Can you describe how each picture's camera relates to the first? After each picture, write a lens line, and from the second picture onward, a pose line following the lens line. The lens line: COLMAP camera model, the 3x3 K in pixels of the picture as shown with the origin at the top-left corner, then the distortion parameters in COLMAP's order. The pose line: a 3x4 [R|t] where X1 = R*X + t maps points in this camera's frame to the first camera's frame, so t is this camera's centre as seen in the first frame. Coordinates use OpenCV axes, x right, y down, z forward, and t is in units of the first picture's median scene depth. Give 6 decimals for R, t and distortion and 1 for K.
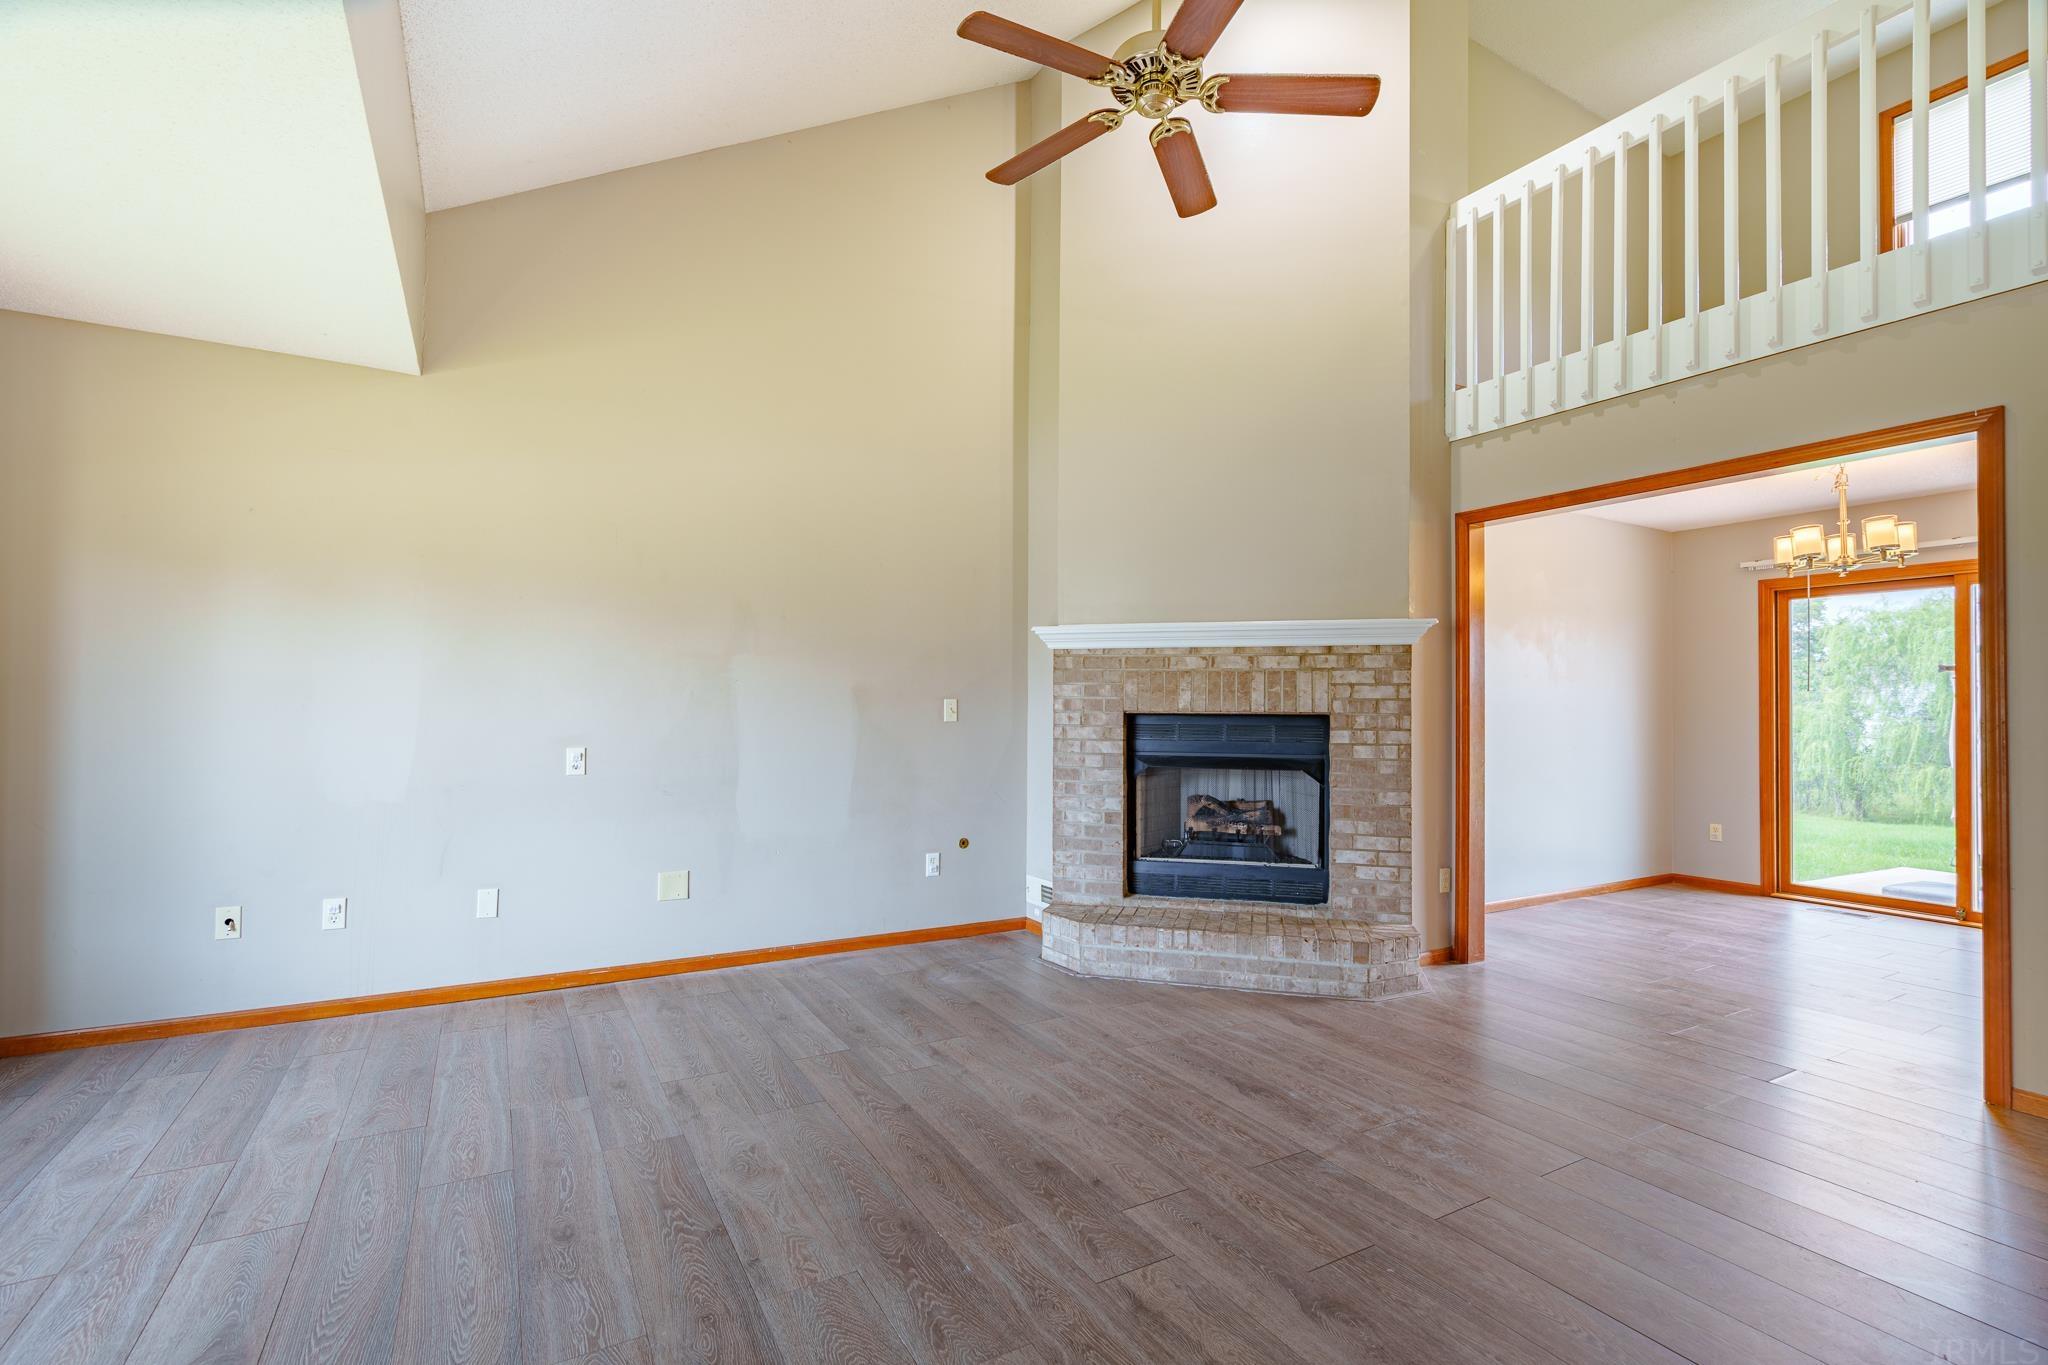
lens RADIAL K [[934.5, 0, 1026.0], [0, 934.5, 692.3], [0, 0, 1]] dist [-0.005026, 0.003002]
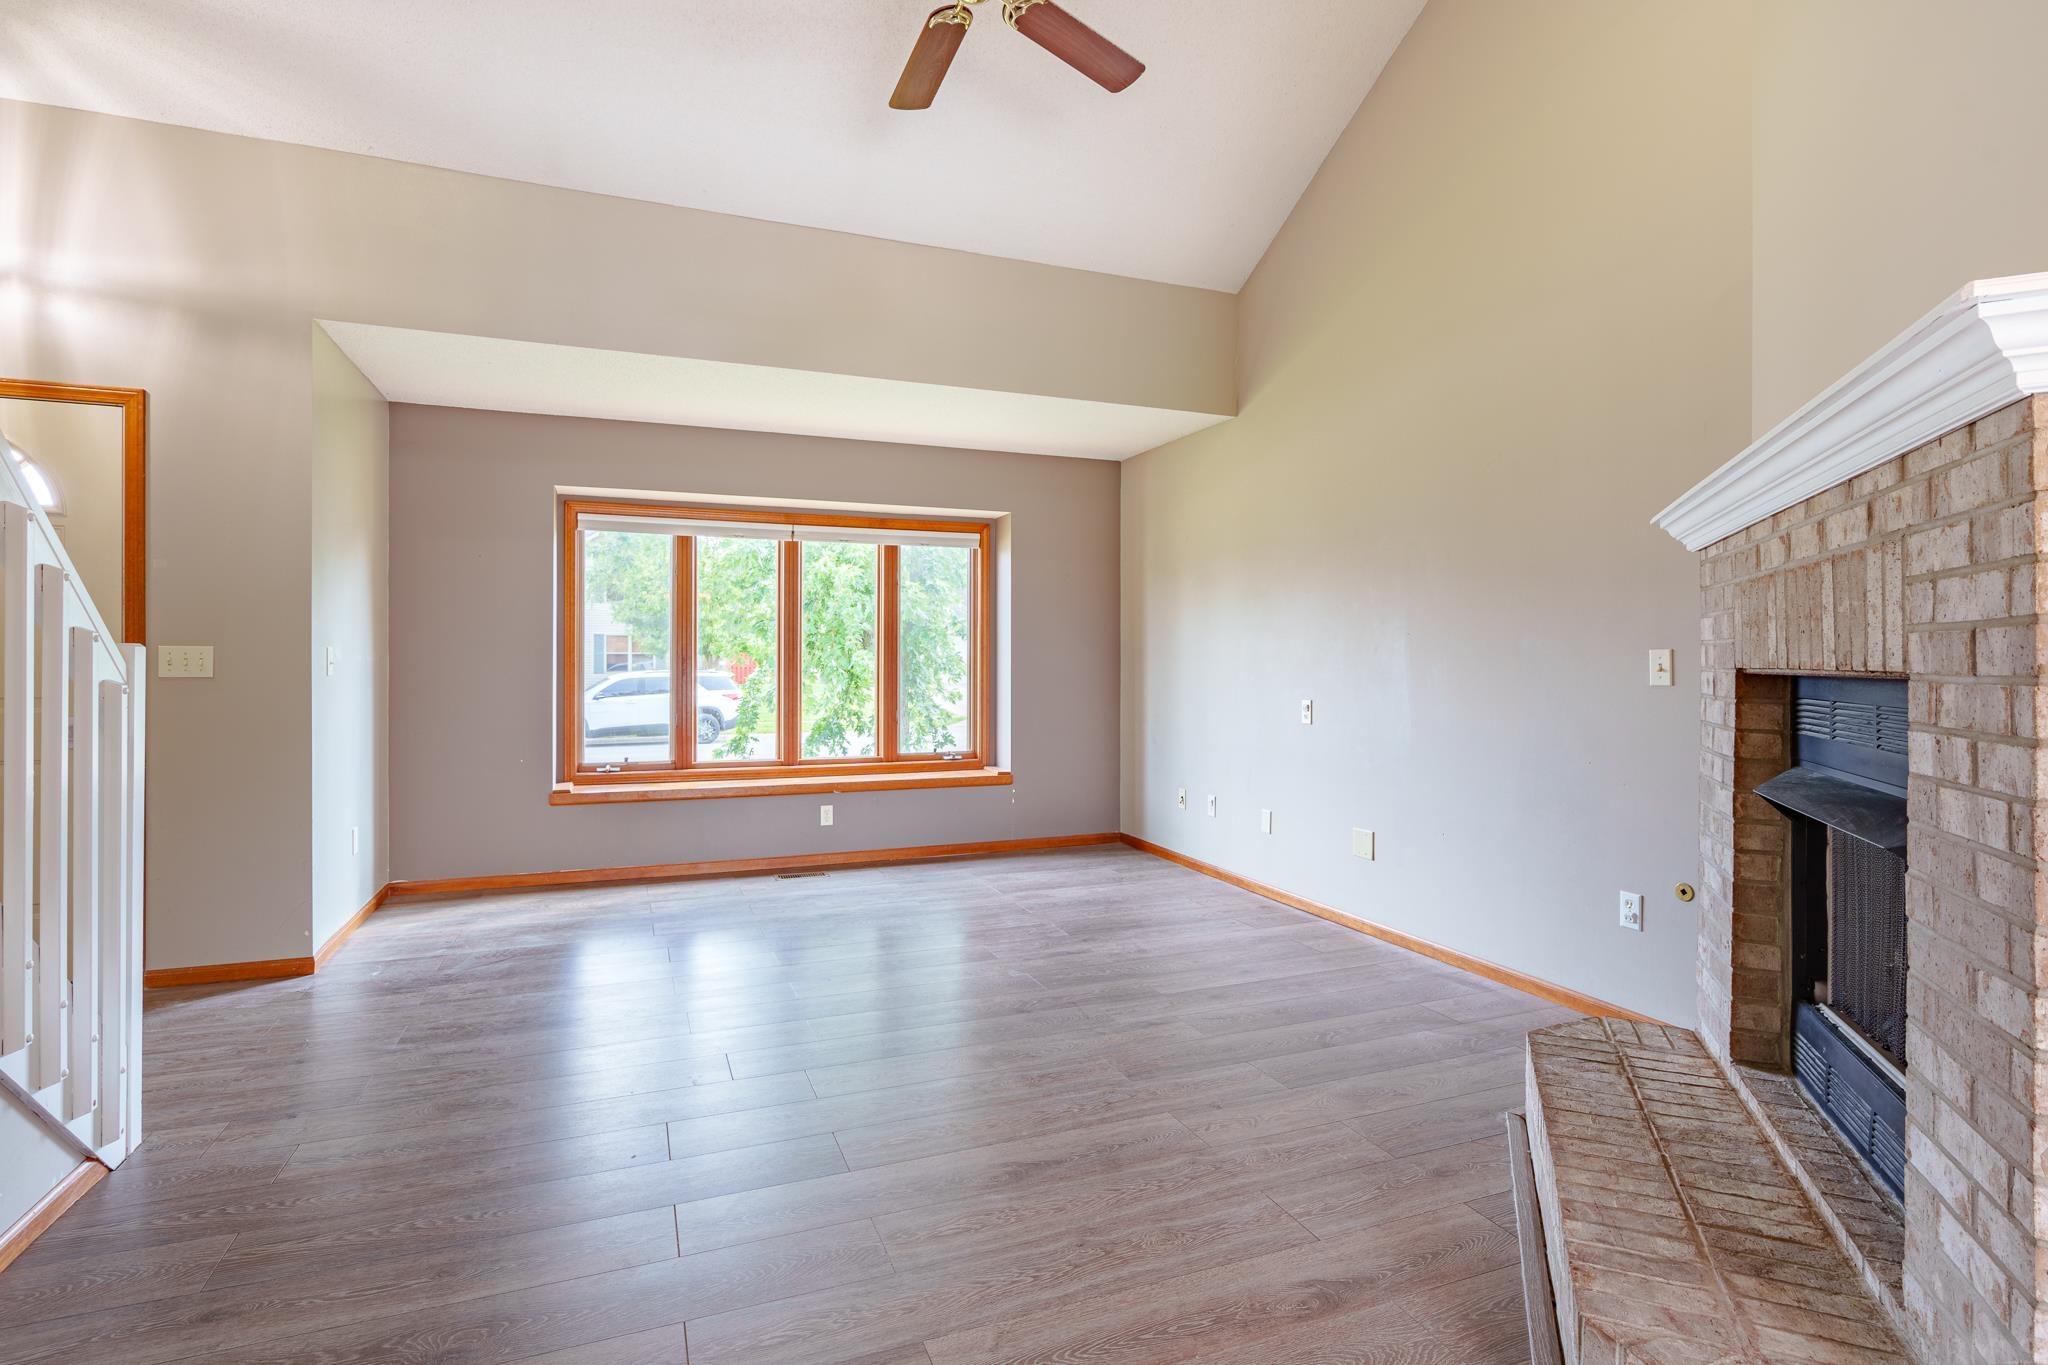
lens RADIAL K [[1016.2, 0, 1019.8], [0, 1016.2, 665.4], [0, 0, 1]] dist [0.002788, 0.002117]
pose [[-0.152424, -0.002749, -0.988311, 0.920452], [0.013612, 0.999895, -0.004880, 0.022404], [0.988221, -0.014197, -0.152371, 0.994211]]
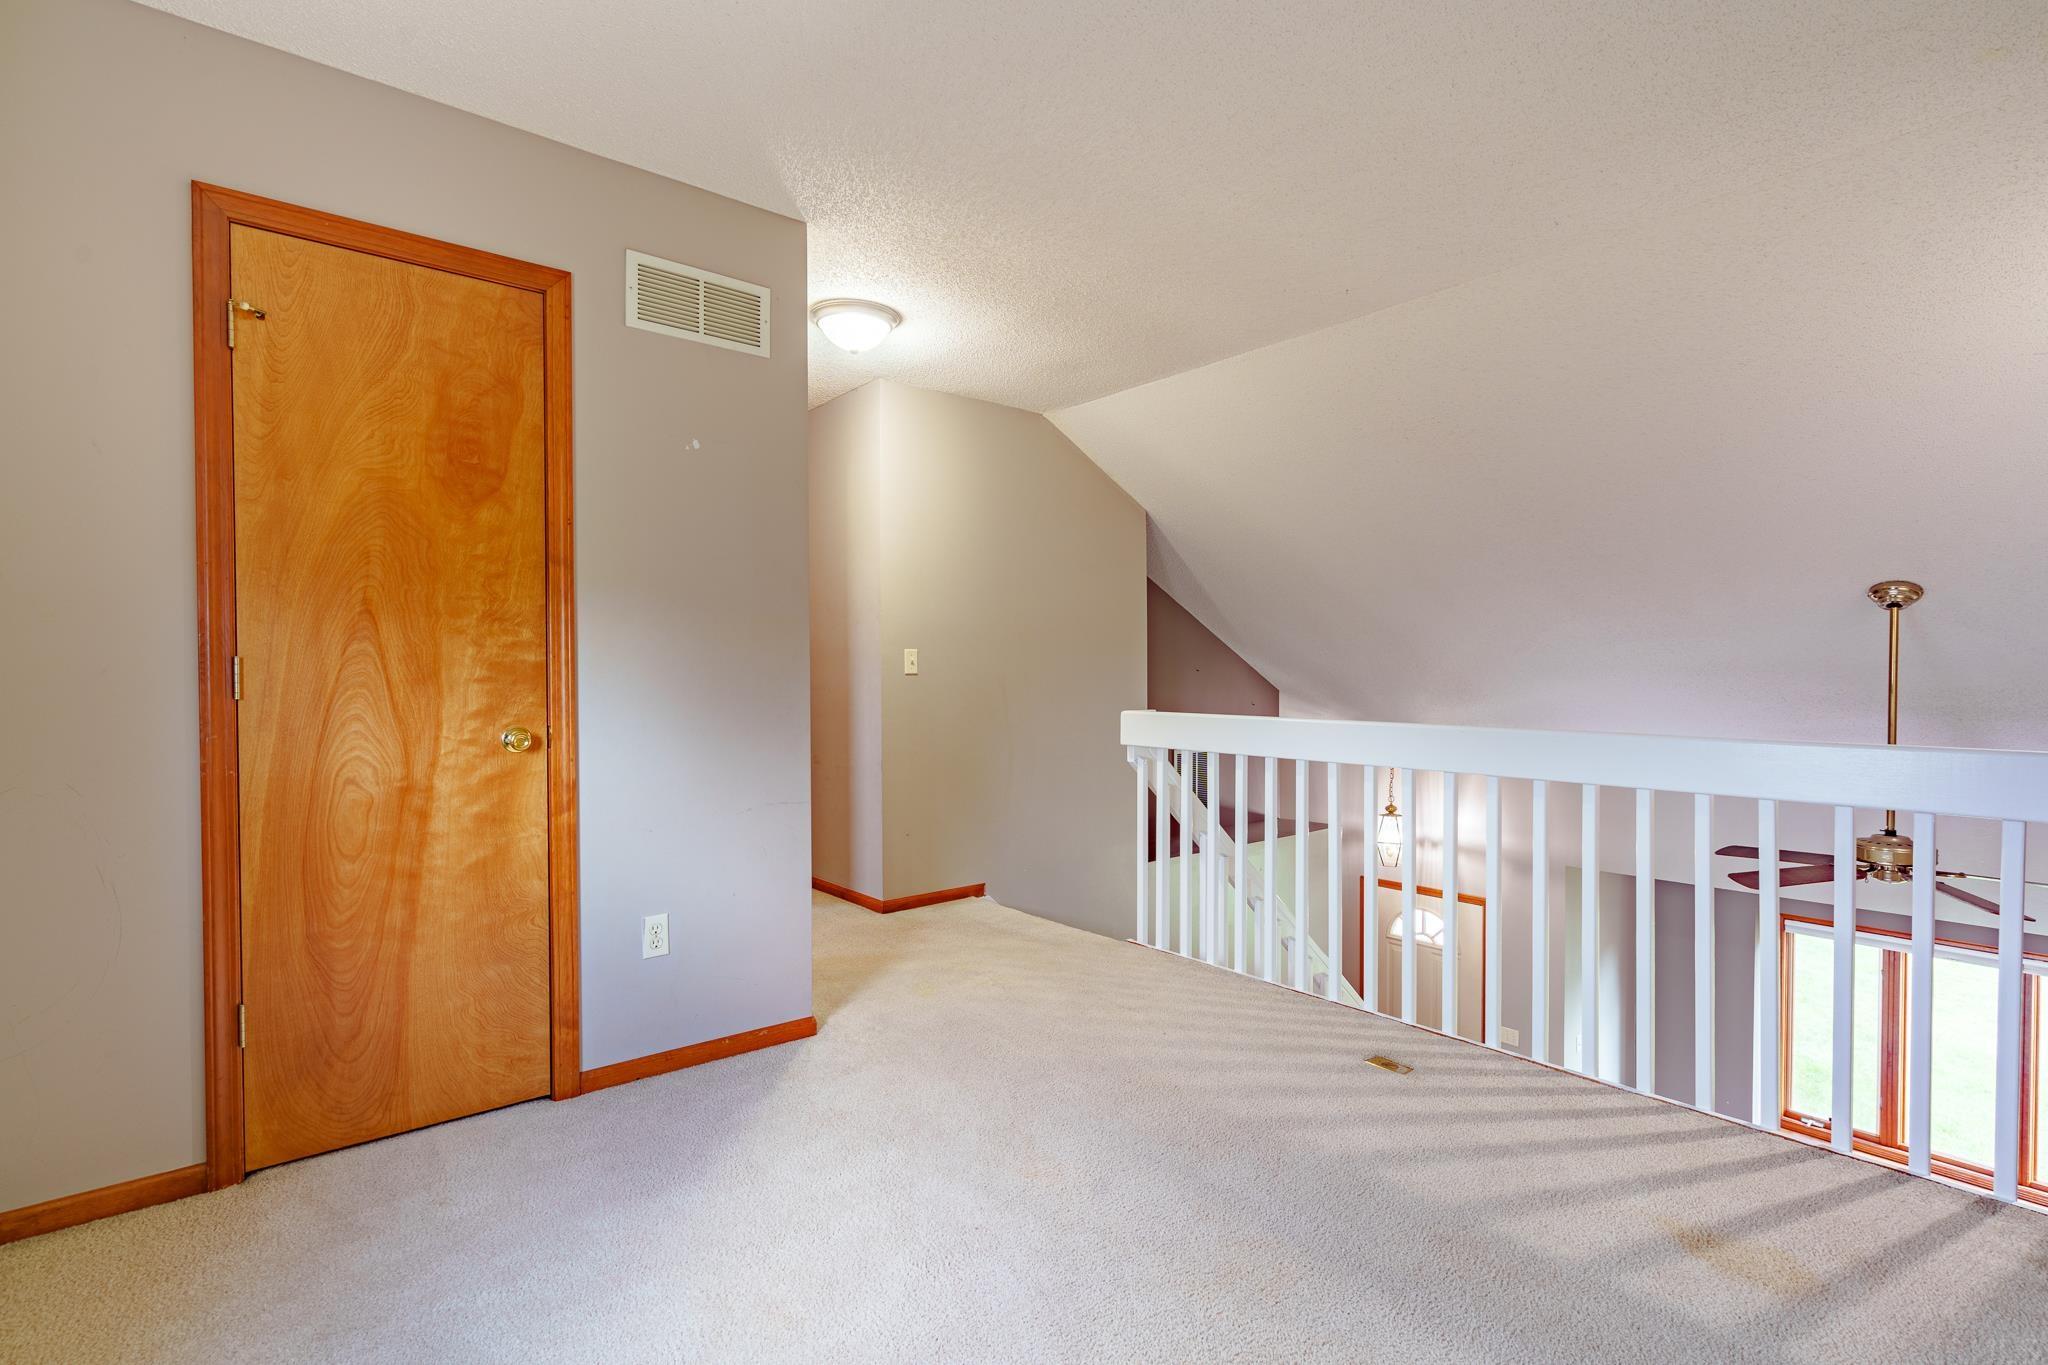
lens RADIAL K [[934.5, 0, 1014.5], [0, 934.5, 680.6], [0, 0, 1]] dist [-0.005026, 0.003002]
pose [[-0.989404, 0.000686, -0.145185, 1.322343], [0.002757, 0.999897, -0.014062, -0.754894], [0.145161, -0.014313, -0.989305, 1.798604]]
